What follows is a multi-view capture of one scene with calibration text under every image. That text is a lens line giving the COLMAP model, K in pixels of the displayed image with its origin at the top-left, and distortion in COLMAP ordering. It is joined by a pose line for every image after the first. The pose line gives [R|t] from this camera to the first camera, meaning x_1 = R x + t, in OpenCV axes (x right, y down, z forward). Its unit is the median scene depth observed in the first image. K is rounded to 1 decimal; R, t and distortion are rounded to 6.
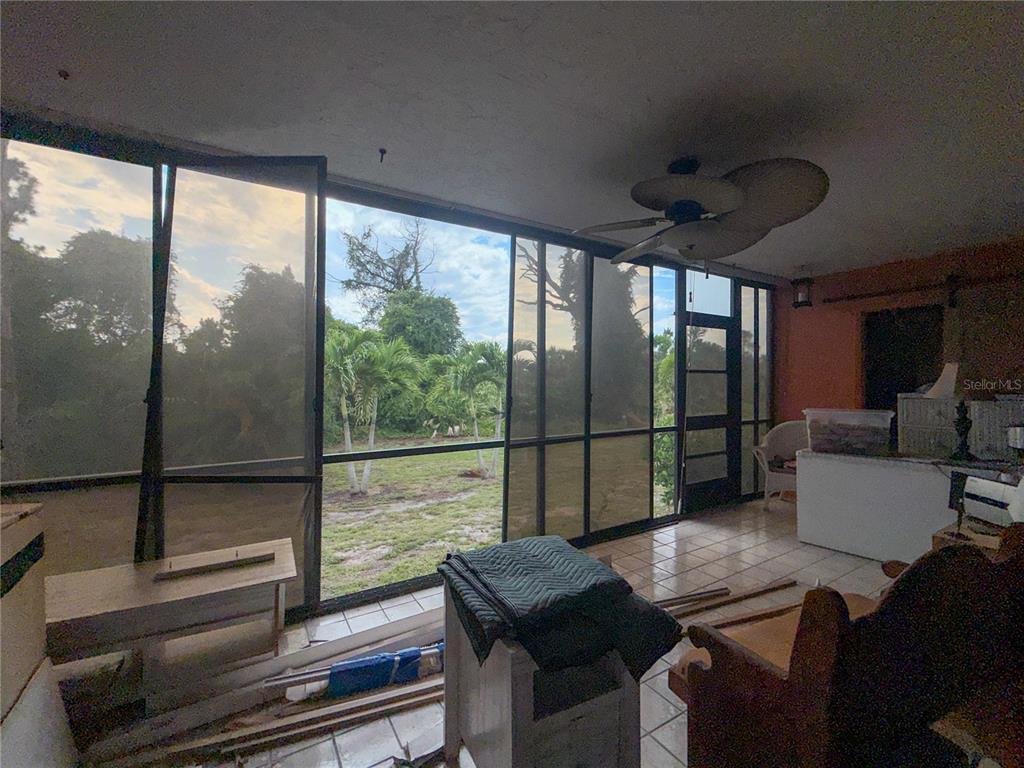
lens RADIAL K [[425.7, 0, 508.6], [0, 425.7, 382.0], [0, 0, 1]] dist [-0.000135, 0.000109]
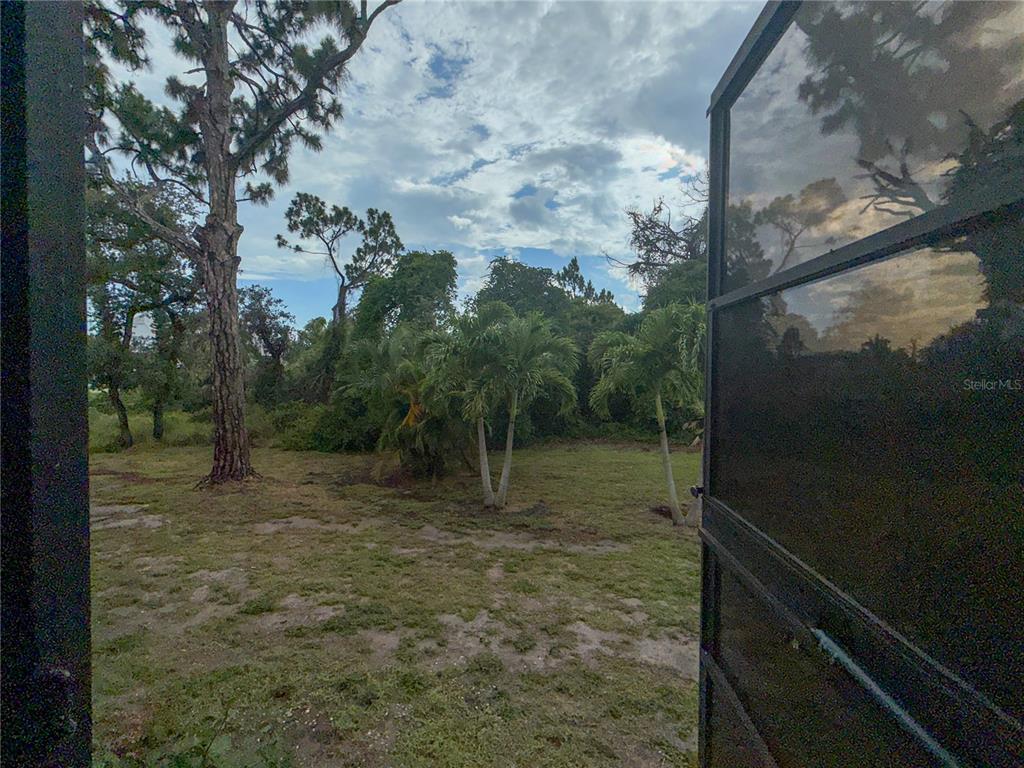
lens RADIAL K [[425.7, 0, 514.5], [0, 425.7, 378.8], [0, 0, 1]] dist [-0.000135, 0.000109]
pose [[0.722679, 0.019596, -0.690906, 0.255182], [-0.011875, 0.999802, 0.015937, 0.002808], [0.691082, -0.003313, 0.722769, 0.473388]]
